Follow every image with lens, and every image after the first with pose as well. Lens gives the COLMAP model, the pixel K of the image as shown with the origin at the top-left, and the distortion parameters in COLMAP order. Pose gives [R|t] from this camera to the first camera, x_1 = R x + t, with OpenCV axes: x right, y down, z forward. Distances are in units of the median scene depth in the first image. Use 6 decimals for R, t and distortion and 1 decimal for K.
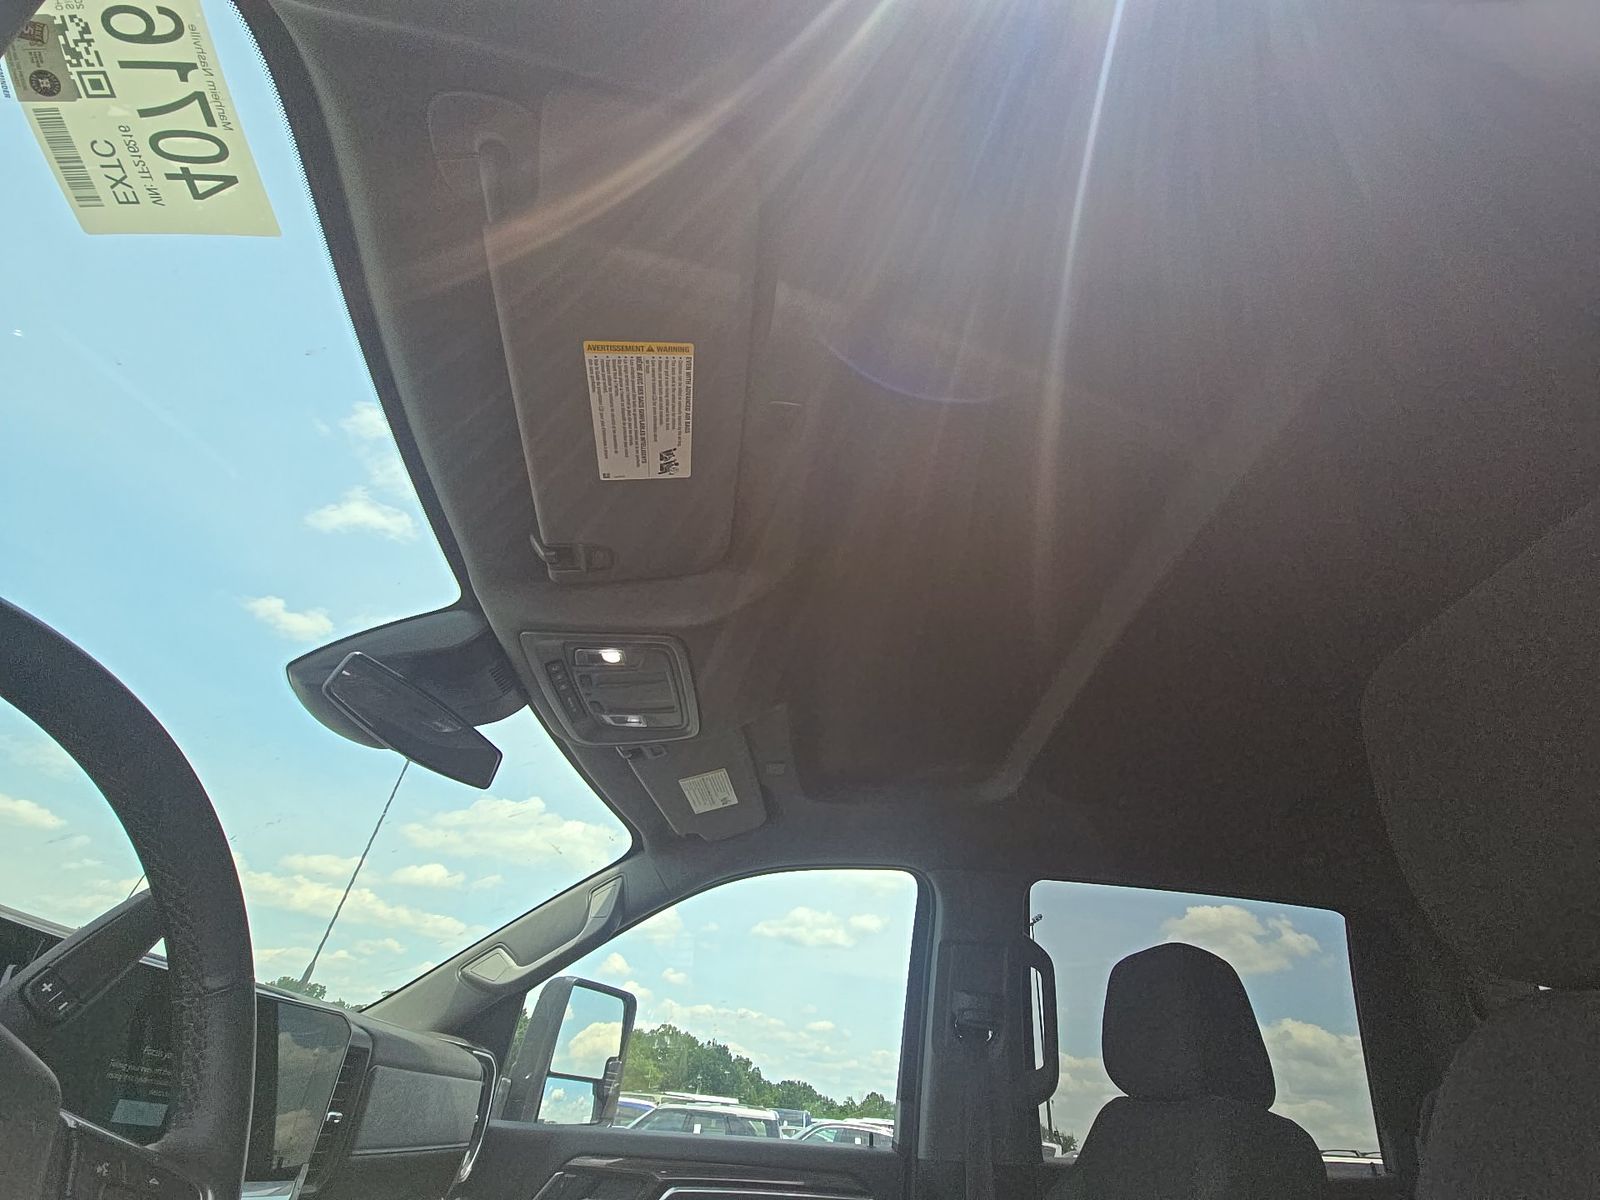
lens RADIAL K [[647.9, 0, 809.0], [0, 647.9, 602.9], [0, 0, 1]] dist [0.012309, -0.008392]
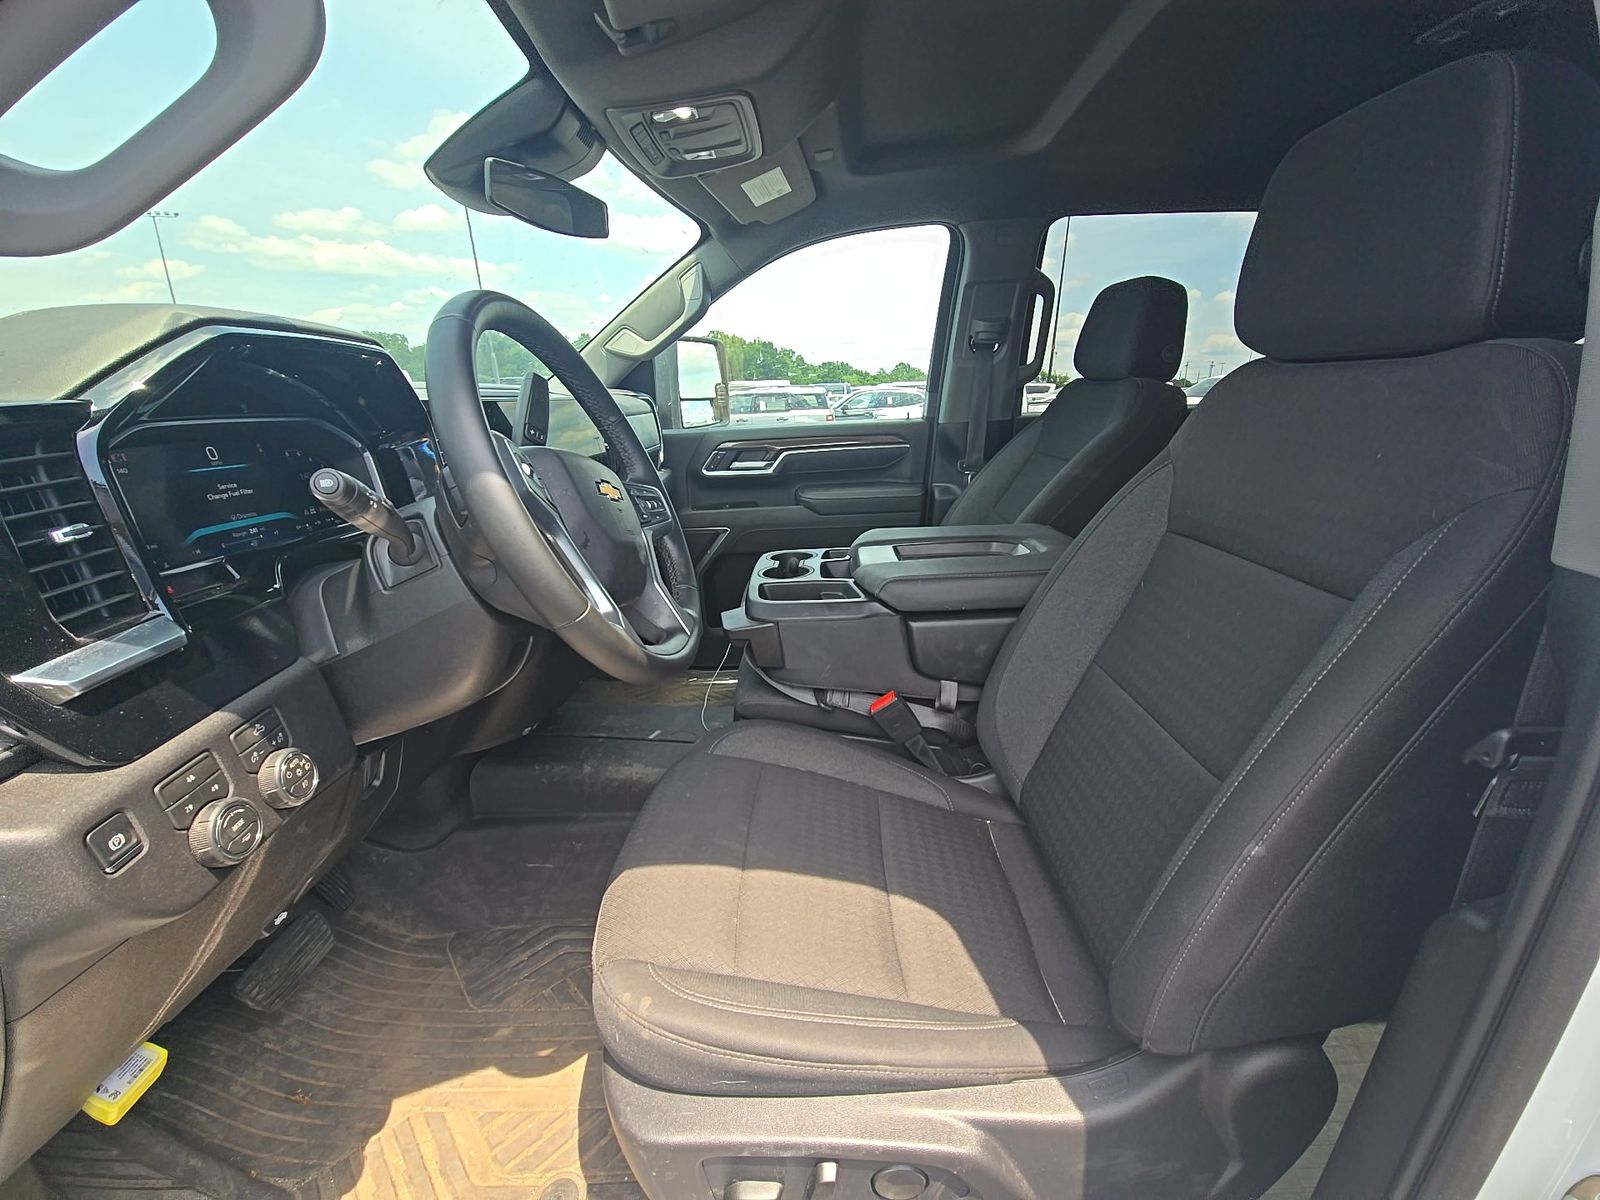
lens RADIAL K [[653.6, 0, 806.0], [0, 653.6, 594.0], [0, 0, 1]] dist [0.021689, -0.008043]
pose [[0.992821, -0.080715, -0.088274, -0.040136], [0.118358, 0.556354, 0.822473, -0.225339], [-0.017274, -0.827016, 0.561913, -0.198992]]
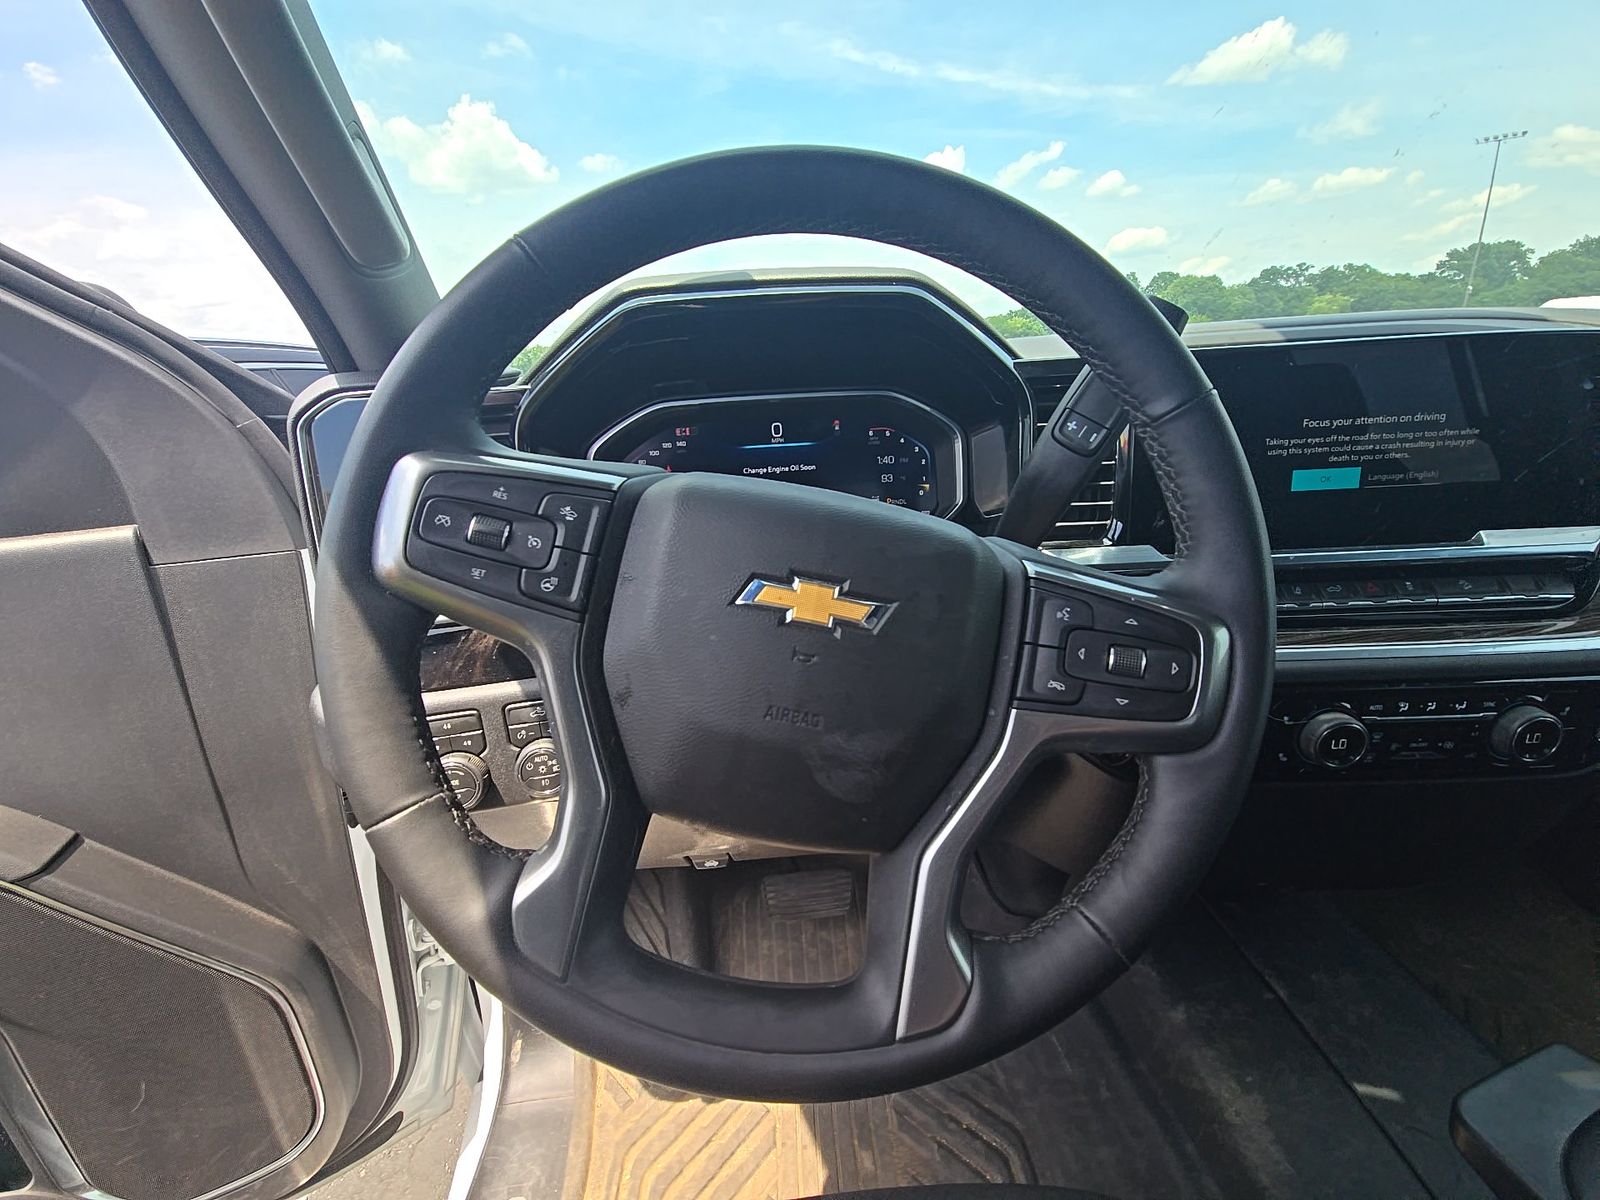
lens RADIAL K [[644.6, 0, 808.5], [0, 644.6, 600.7], [0, 0, 1]] dist [-0.001359, -0.000315]
pose [[0.031585, 0.238657, -0.970590, -0.034844], [0.671671, 0.714057, 0.197436, 0.092330], [0.740176, -0.658153, -0.137746, 0.185695]]
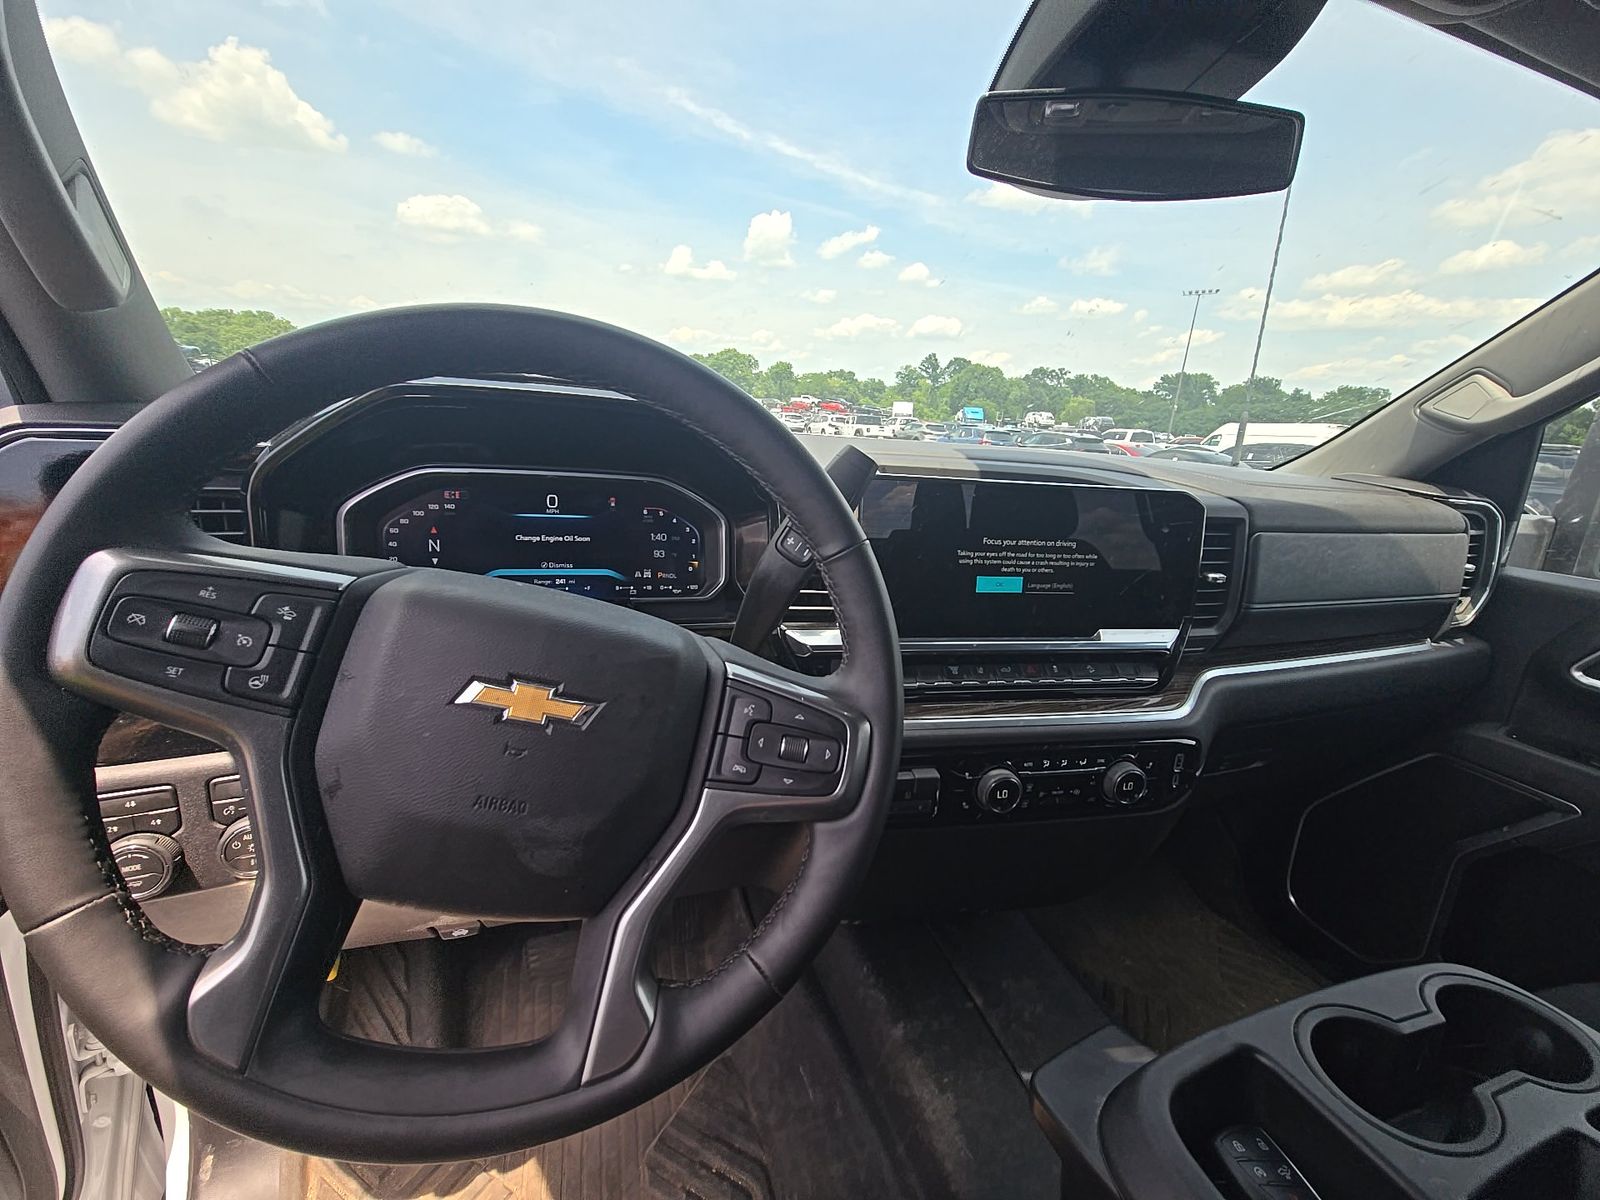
lens RADIAL K [[647.9, 0, 809.0], [0, 647.9, 602.9], [0, 0, 1]] dist [0.012309, -0.008392]
pose [[0.288999, 0.197202, -0.936798, 0.013108], [0.565625, 0.754315, 0.333281, 0.085102], [0.772365, -0.626195, 0.106454, 0.235395]]
